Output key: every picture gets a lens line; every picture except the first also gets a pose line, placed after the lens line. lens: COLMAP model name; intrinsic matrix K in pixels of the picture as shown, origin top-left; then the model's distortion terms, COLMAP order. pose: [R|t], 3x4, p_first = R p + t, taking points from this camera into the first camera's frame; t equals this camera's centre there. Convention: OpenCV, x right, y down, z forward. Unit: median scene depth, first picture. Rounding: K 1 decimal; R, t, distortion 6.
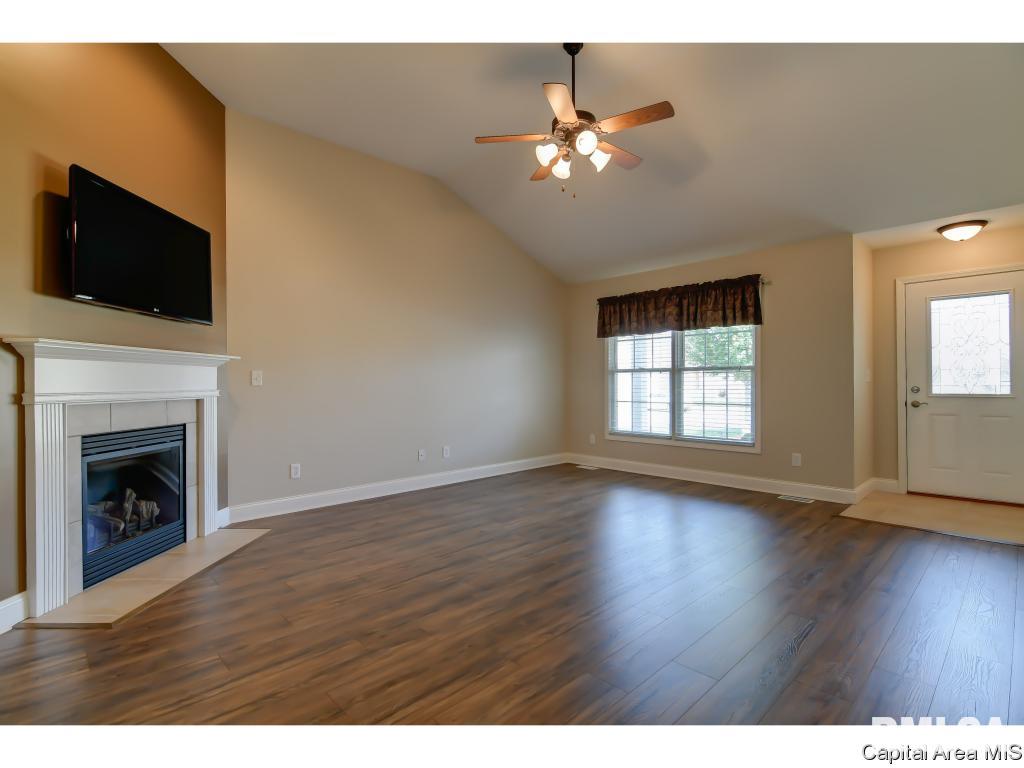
lens RADIAL K [[495.7, 0, 519.2], [0, 495.7, 384.5], [0, 0, 1]] dist [-0.000027, -0.003416]
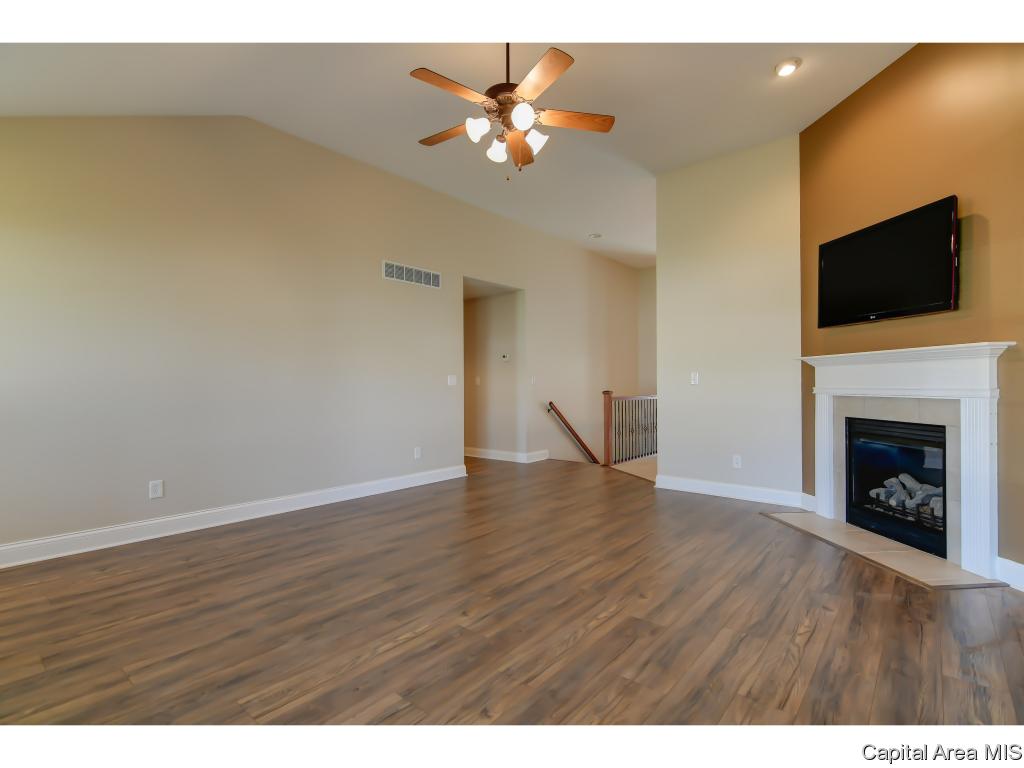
lens RADIAL K [[495.7, 0, 509.7], [0, 495.7, 385.5], [0, 0, 1]] dist [-0.000027, -0.003416]
pose [[-0.996112, 0.004650, -0.087972, 0.180111], [0.004090, 0.999970, 0.006543, -0.002611], [0.088000, 0.006158, -0.996101, 1.795395]]
